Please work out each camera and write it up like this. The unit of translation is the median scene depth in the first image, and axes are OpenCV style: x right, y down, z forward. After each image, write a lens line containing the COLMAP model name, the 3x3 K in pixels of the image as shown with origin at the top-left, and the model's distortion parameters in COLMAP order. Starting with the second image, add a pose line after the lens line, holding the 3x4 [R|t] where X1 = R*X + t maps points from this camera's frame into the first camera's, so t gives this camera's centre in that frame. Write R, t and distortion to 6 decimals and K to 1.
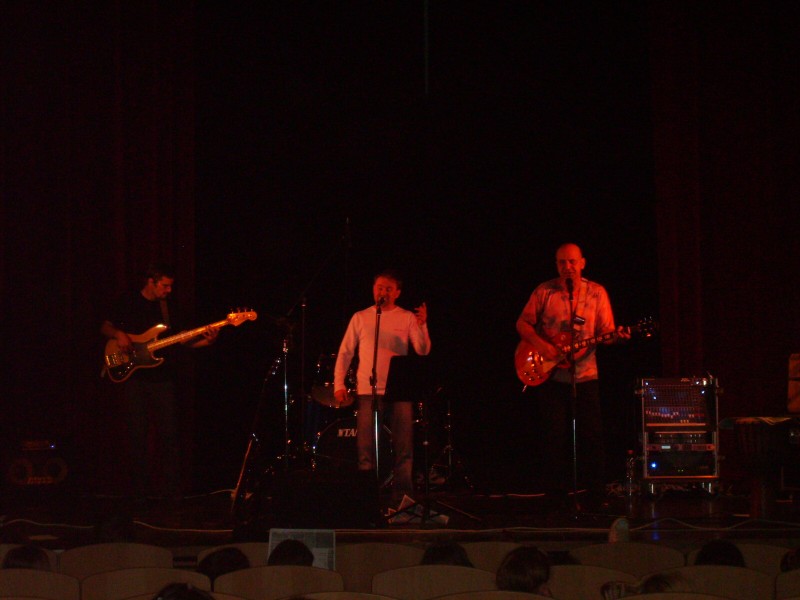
lens RADIAL K [[1902.7, 0, 402.6], [0, 1902.7, 301.8], [0, 0, 1]] dist [-0.025579, 0.000000]
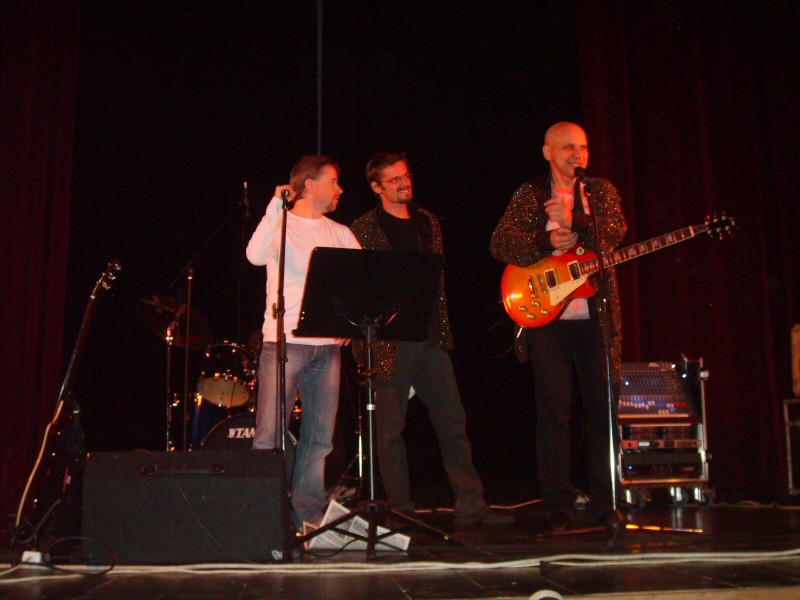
lens RADIAL K [[1003.4, 0, 401.4], [0, 1003.4, 301.4], [0, 0, 1]] dist [-0.118266, 0.000000]
pose [[0.993132, 0.013568, 0.116211, -0.011676], [0.000427, 0.992826, -0.119568, 0.066915], [-0.116999, 0.118796, 0.986001, 0.594509]]
